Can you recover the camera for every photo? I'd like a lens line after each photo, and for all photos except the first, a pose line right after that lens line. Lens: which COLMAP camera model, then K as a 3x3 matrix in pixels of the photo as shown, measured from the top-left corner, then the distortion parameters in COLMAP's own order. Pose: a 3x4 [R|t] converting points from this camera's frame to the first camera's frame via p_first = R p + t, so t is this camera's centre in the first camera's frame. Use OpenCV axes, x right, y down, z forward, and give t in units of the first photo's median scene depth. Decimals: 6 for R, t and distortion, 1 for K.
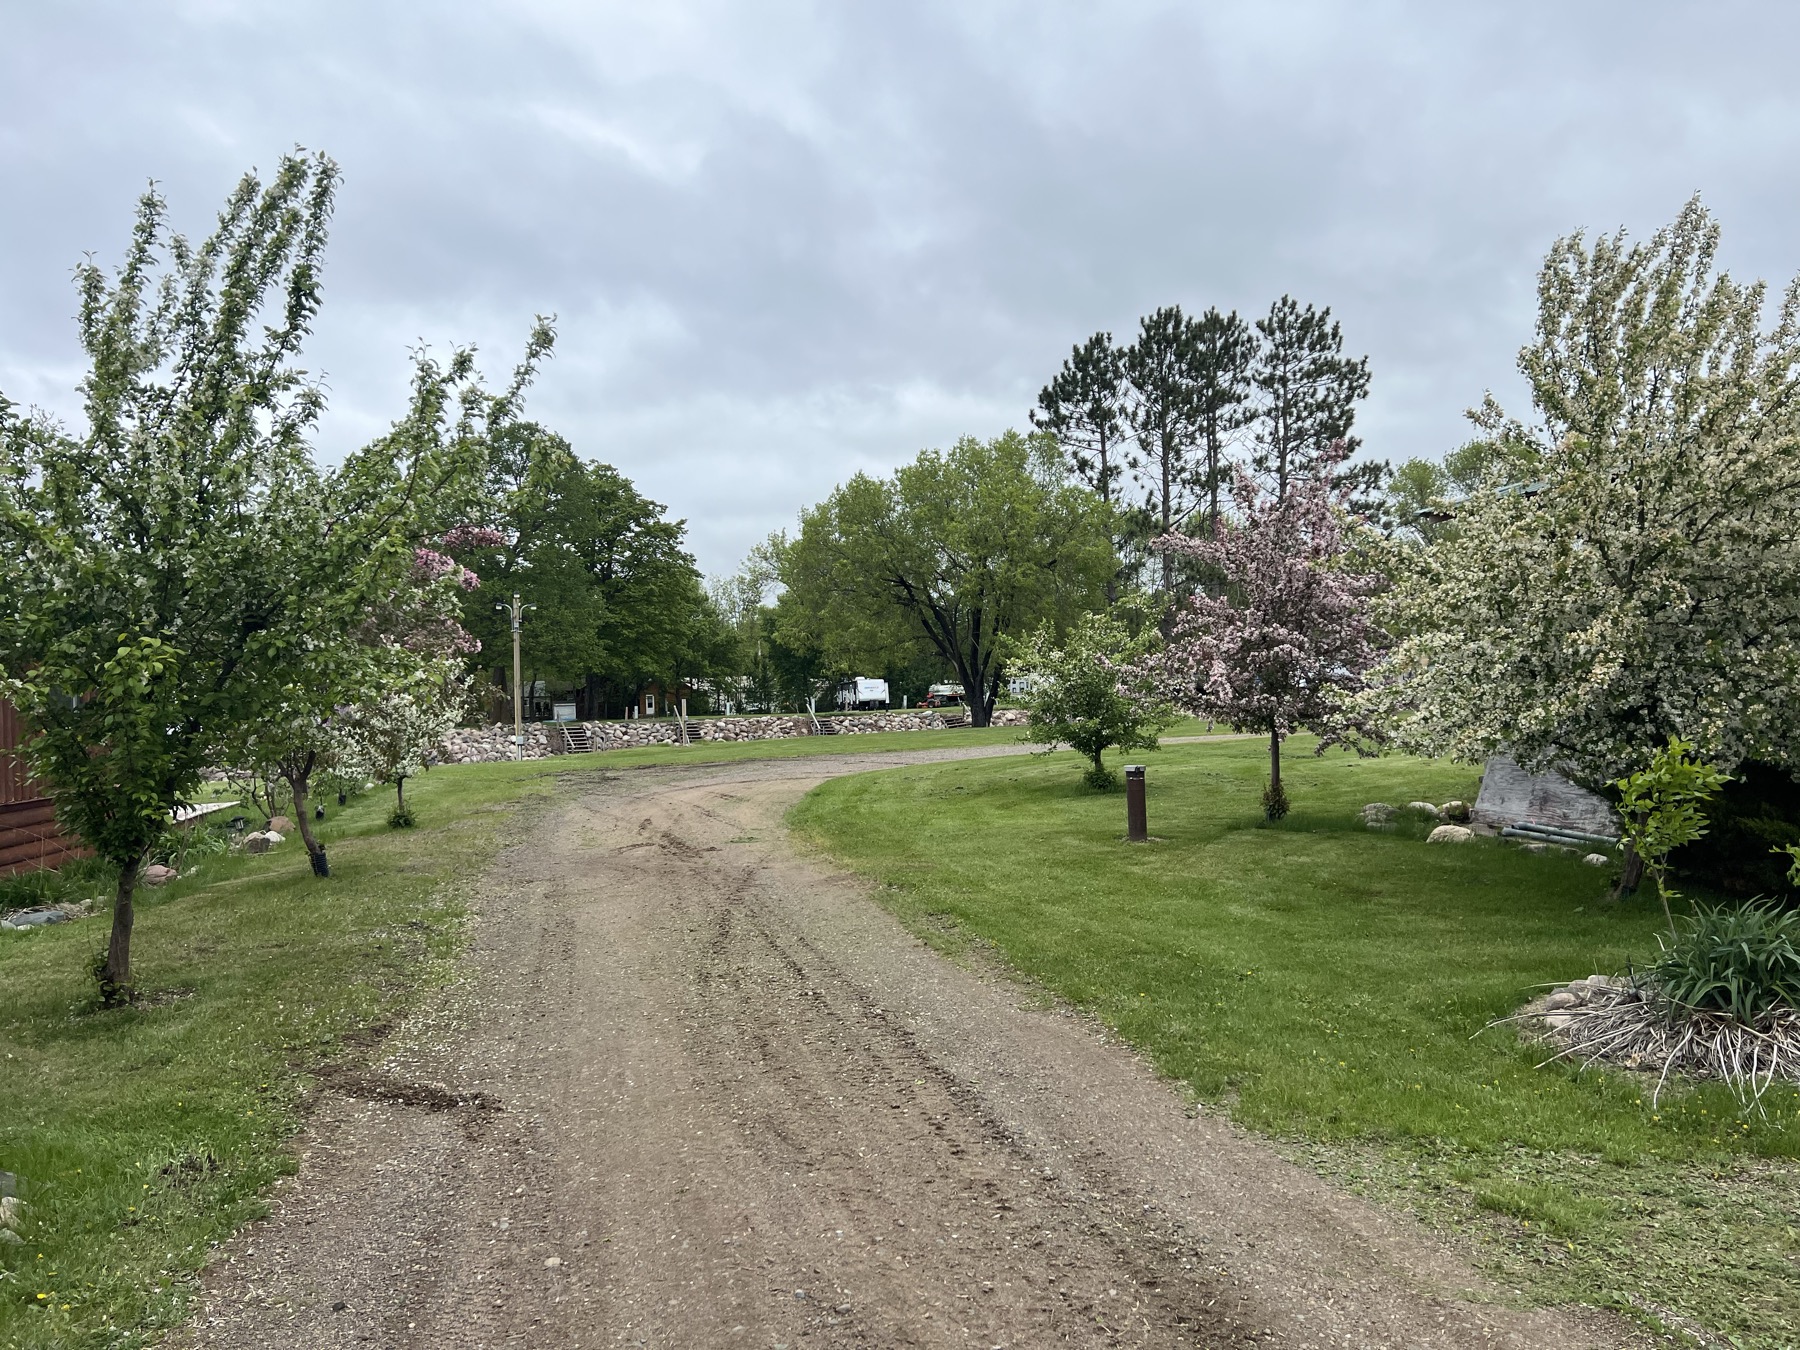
lens RADIAL K [[1349.6, 0, 898.2], [0, 1349.6, 678.0], [0, 0, 1]] dist [0.083795, -0.090505]
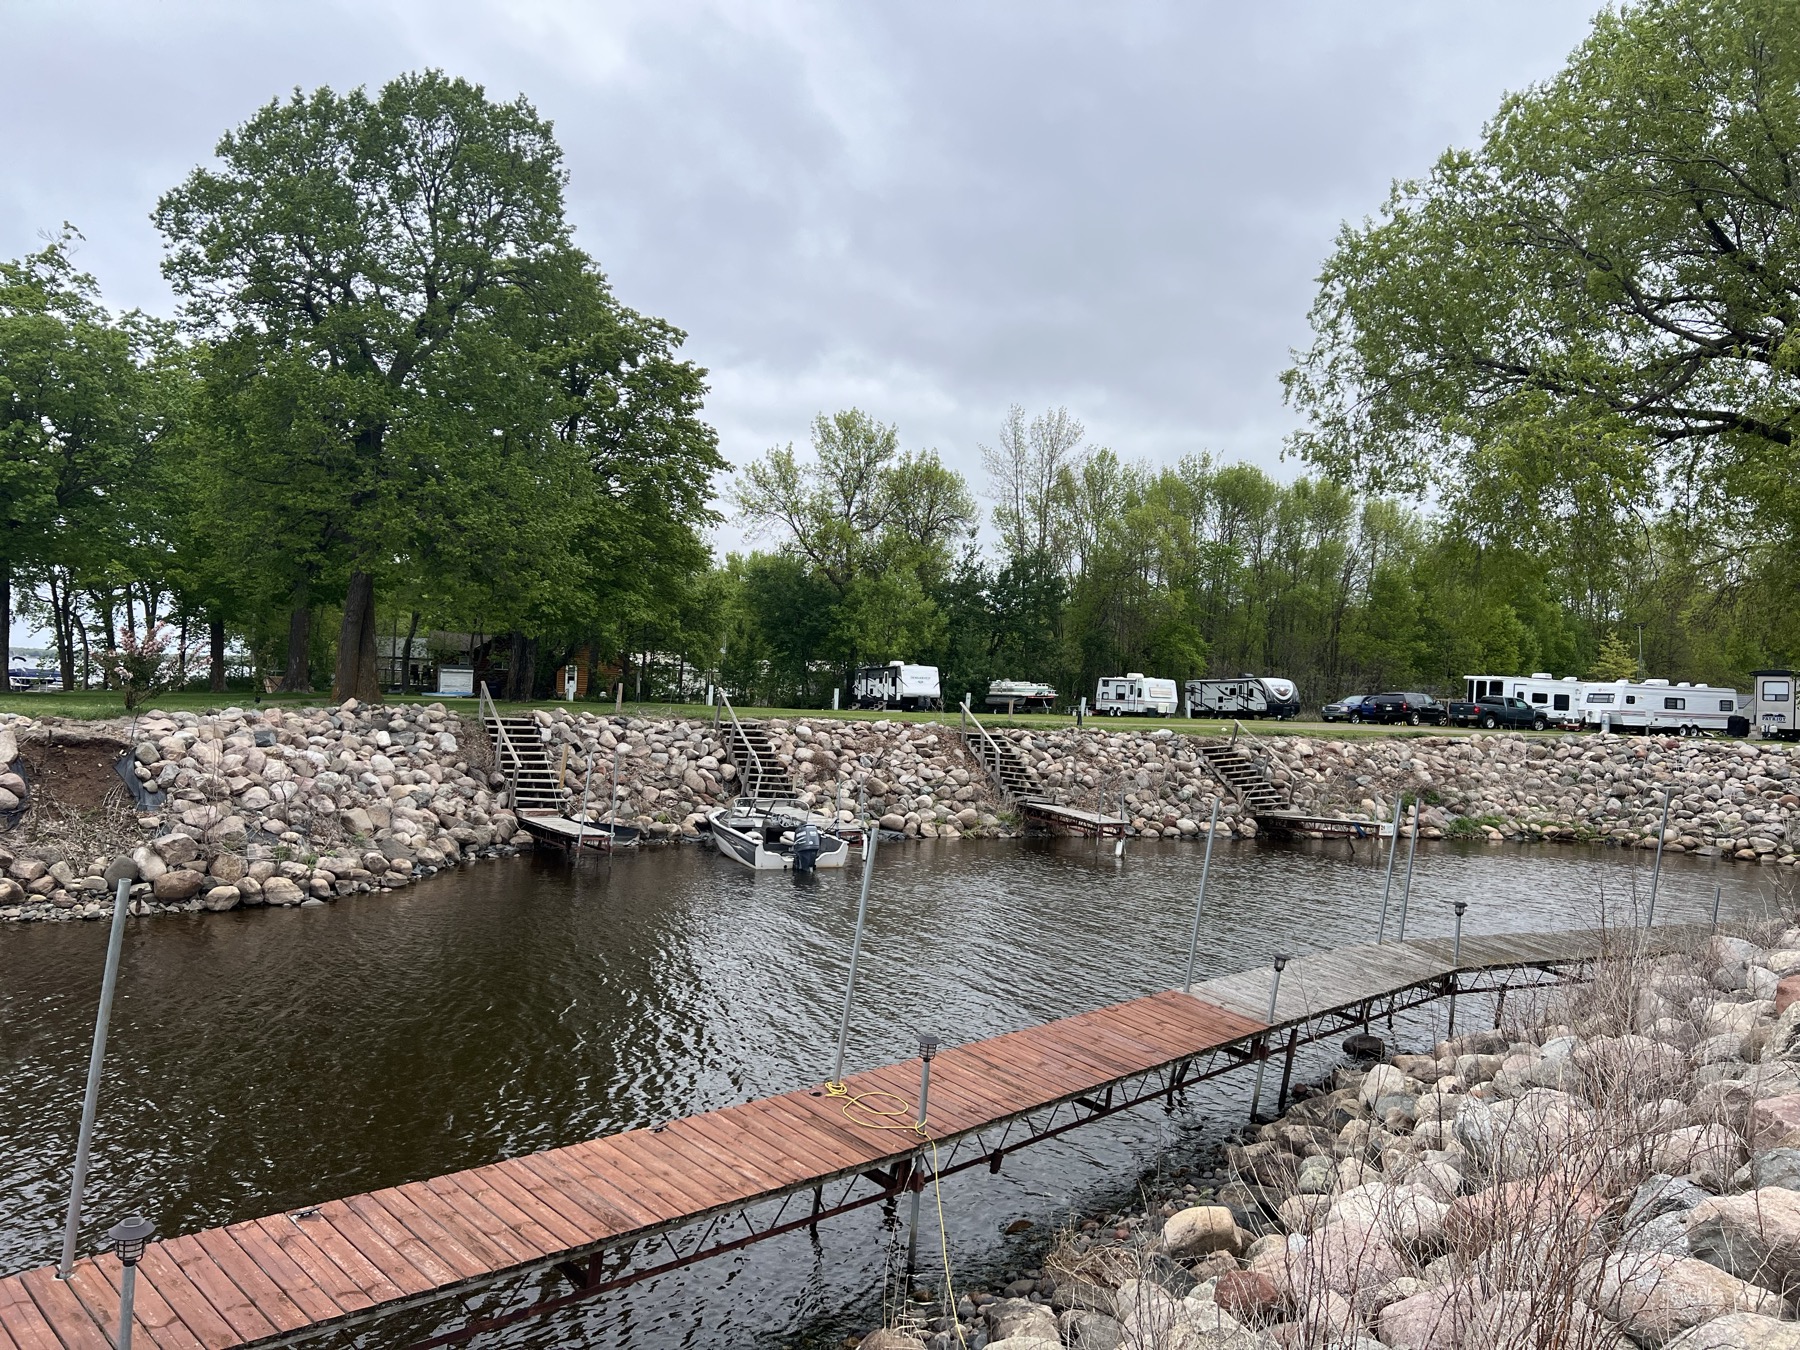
lens RADIAL K [[1349.6, 0, 898.7], [0, 1349.6, 671.5], [0, 0, 1]] dist [0.083795, -0.090505]
pose [[0.993108, 0.071429, 0.092916, -0.121510], [-0.071306, 0.997444, -0.004646, 0.010007], [-0.093011, -0.002011, 0.995663, 0.413773]]
